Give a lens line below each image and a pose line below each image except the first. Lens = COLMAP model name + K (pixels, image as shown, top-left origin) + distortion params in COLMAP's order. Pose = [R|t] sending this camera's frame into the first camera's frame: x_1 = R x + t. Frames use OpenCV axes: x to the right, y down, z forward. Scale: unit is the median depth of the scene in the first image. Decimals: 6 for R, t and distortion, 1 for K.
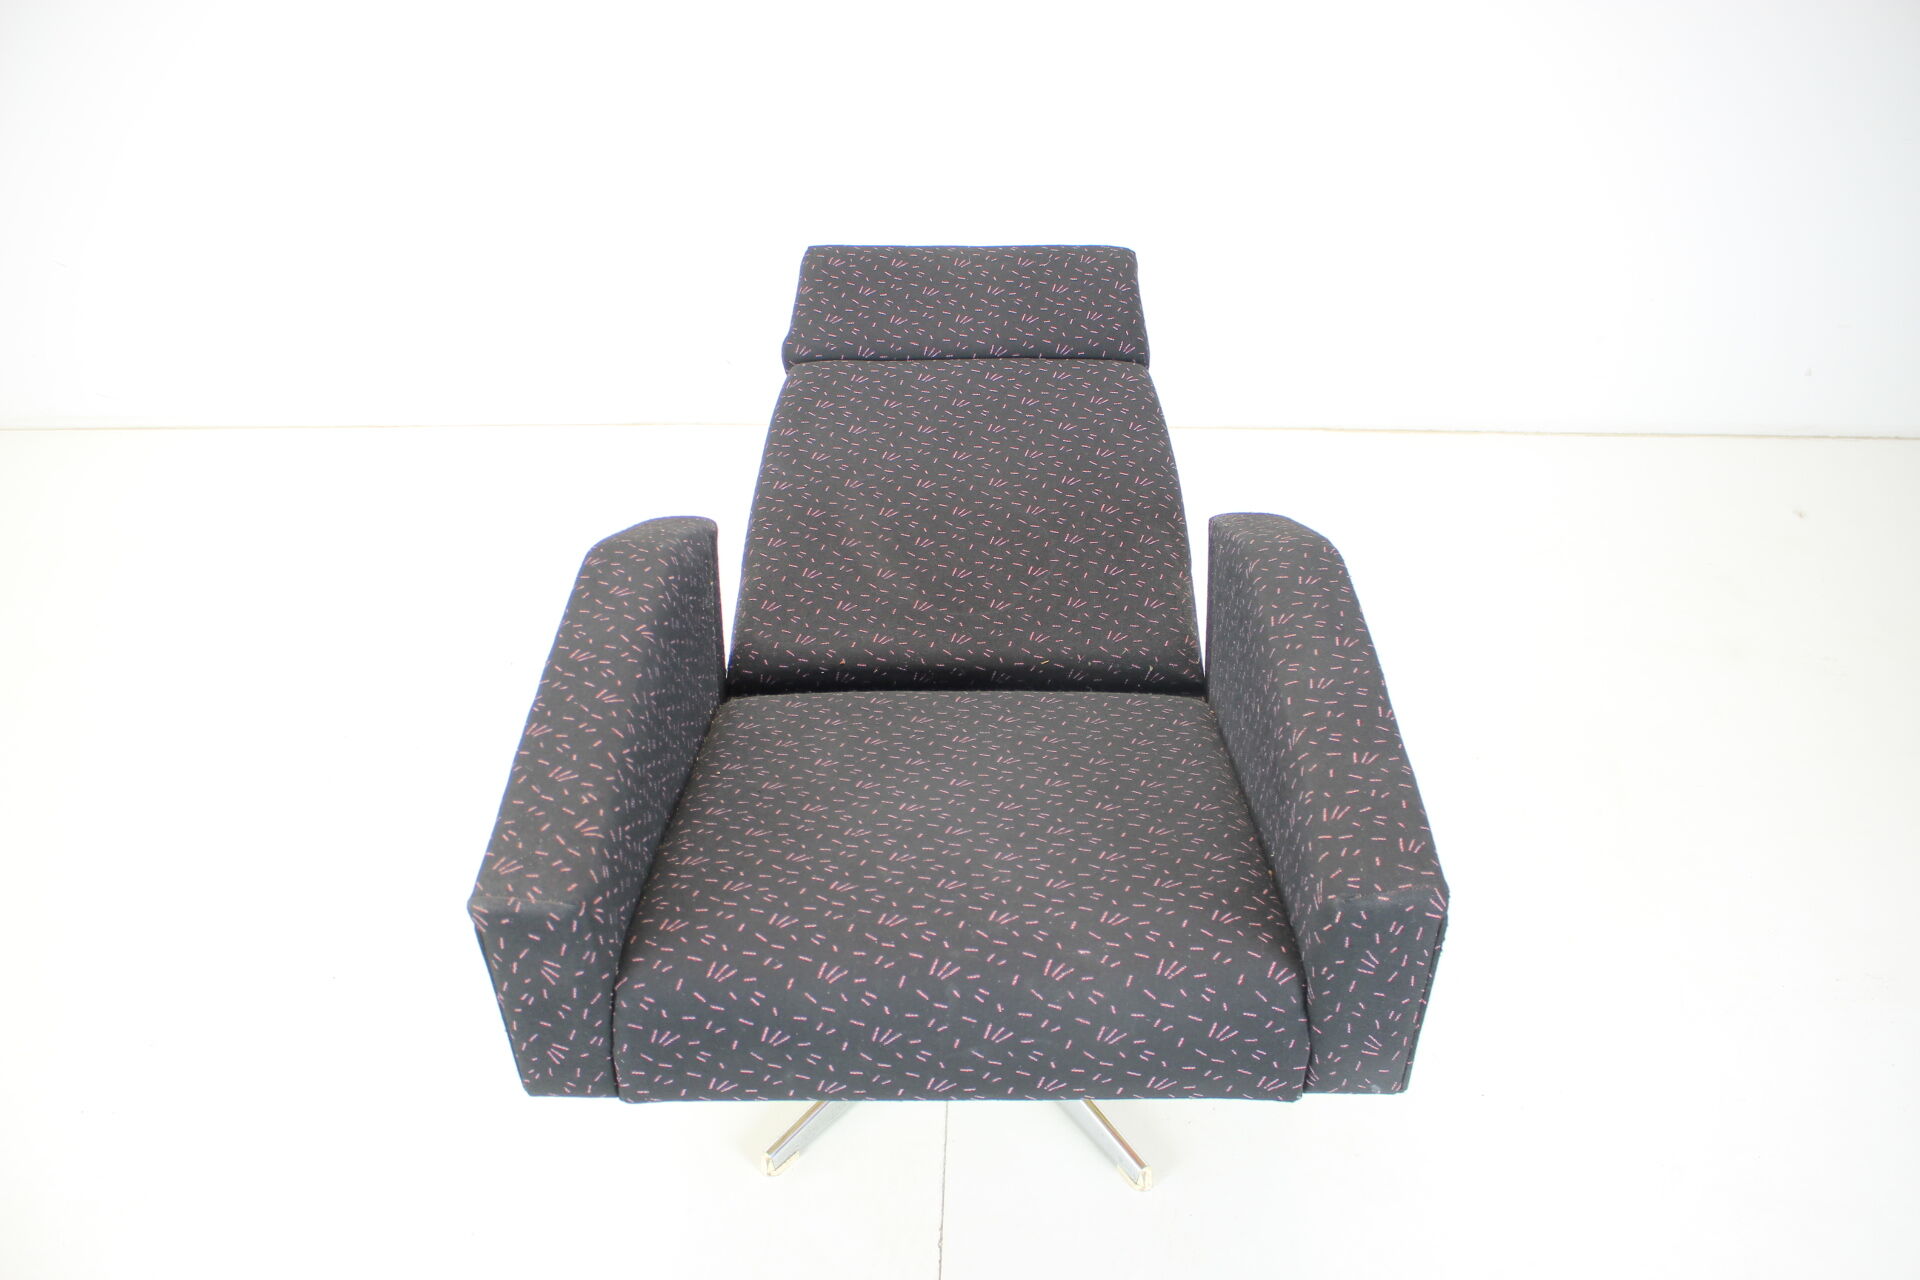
lens RADIAL K [[1692.5, 0, 960.0], [0, 1692.5, 640.0], [0, 0, 1]] dist [-0.120179, -0.003486]
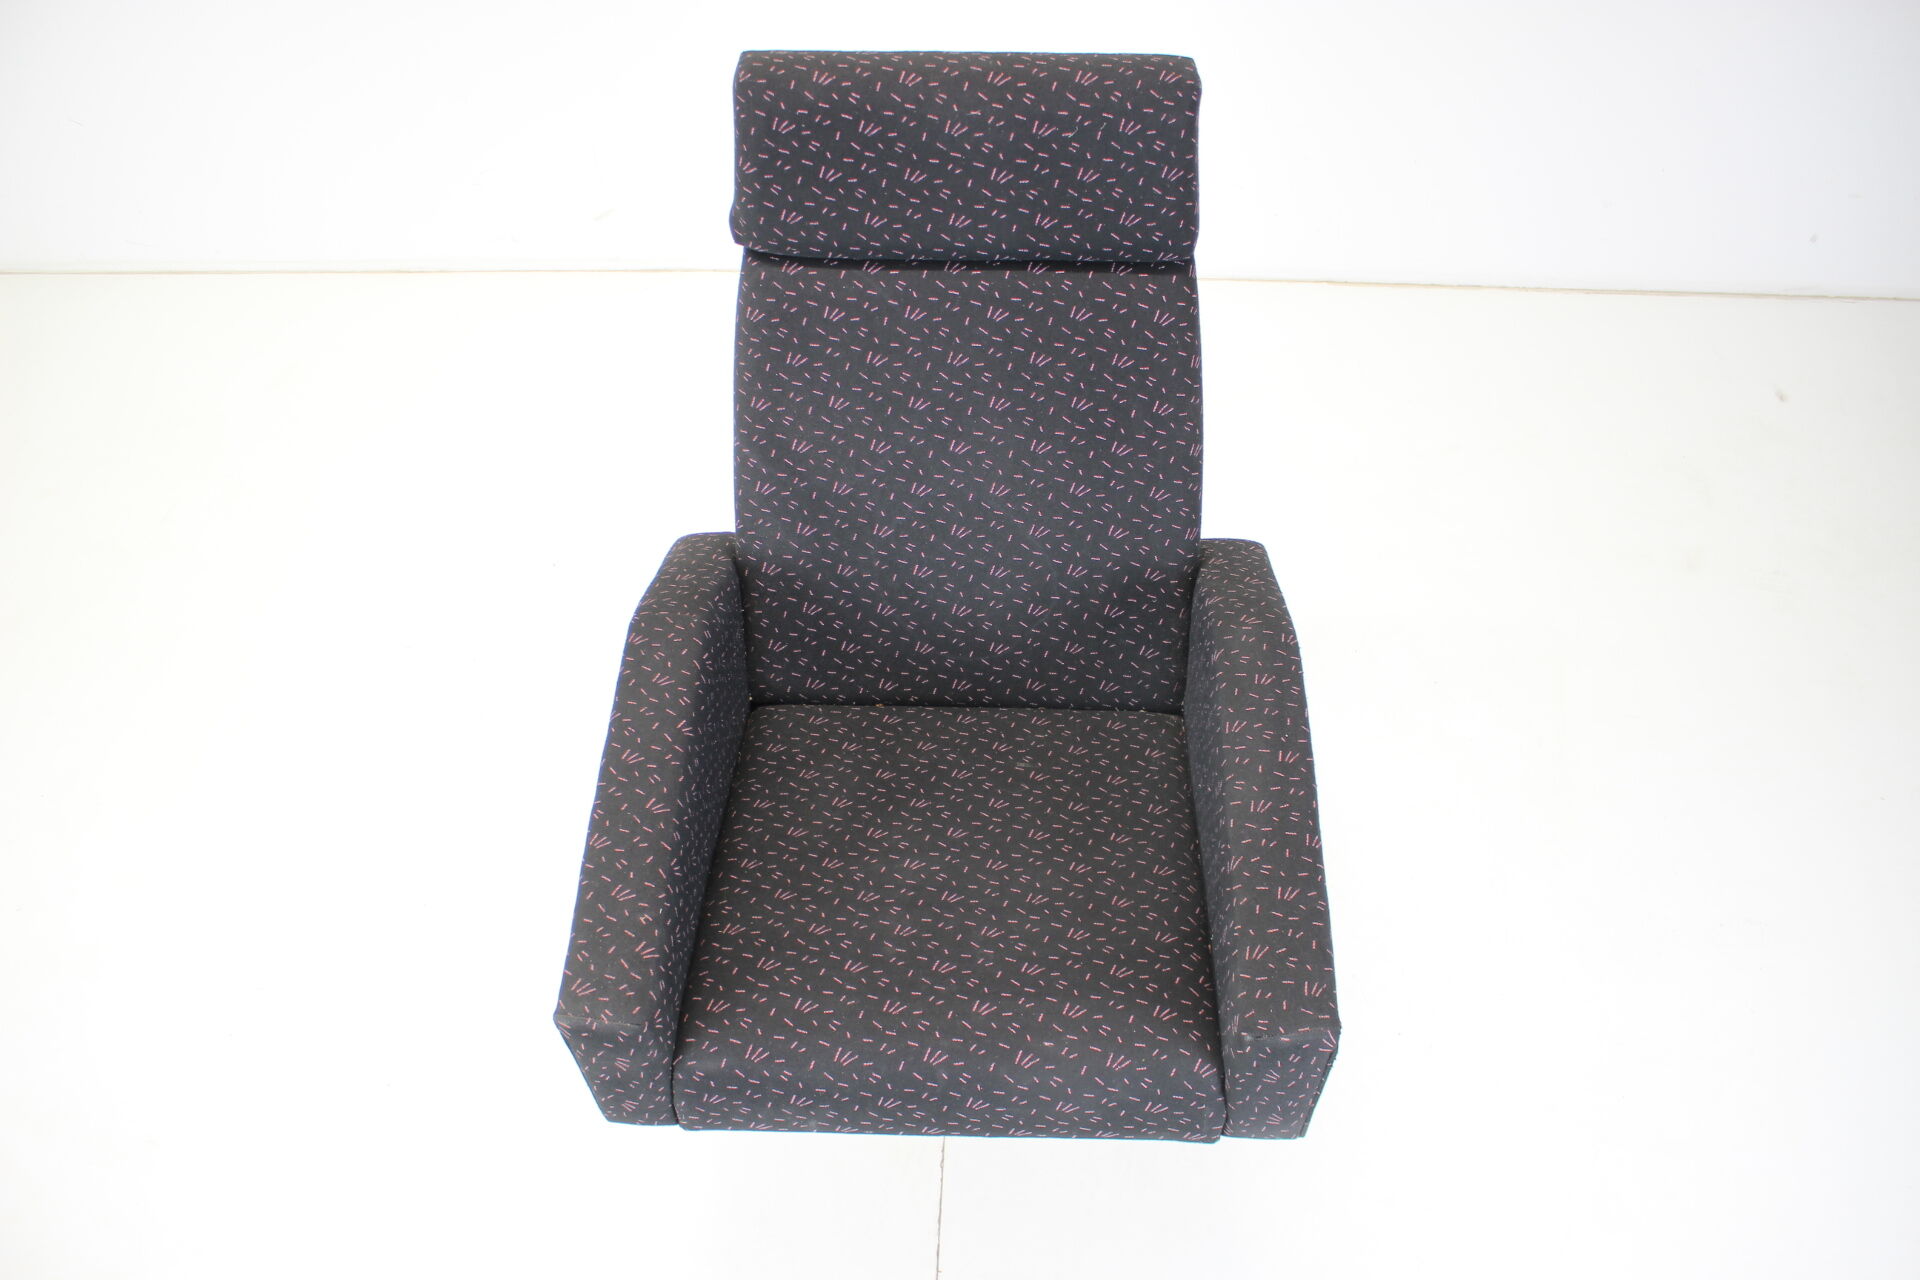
lens RADIAL K [[1707.4, 0, 976.9], [0, 1707.4, 639.7], [0, 0, 1]] dist [-0.155631, 0.005032]
pose [[0.999785, 0.016437, -0.012667, 0.032060], [-0.012328, 0.961482, 0.274593, -0.443907], [0.016693, -0.274377, 0.961477, -0.119759]]
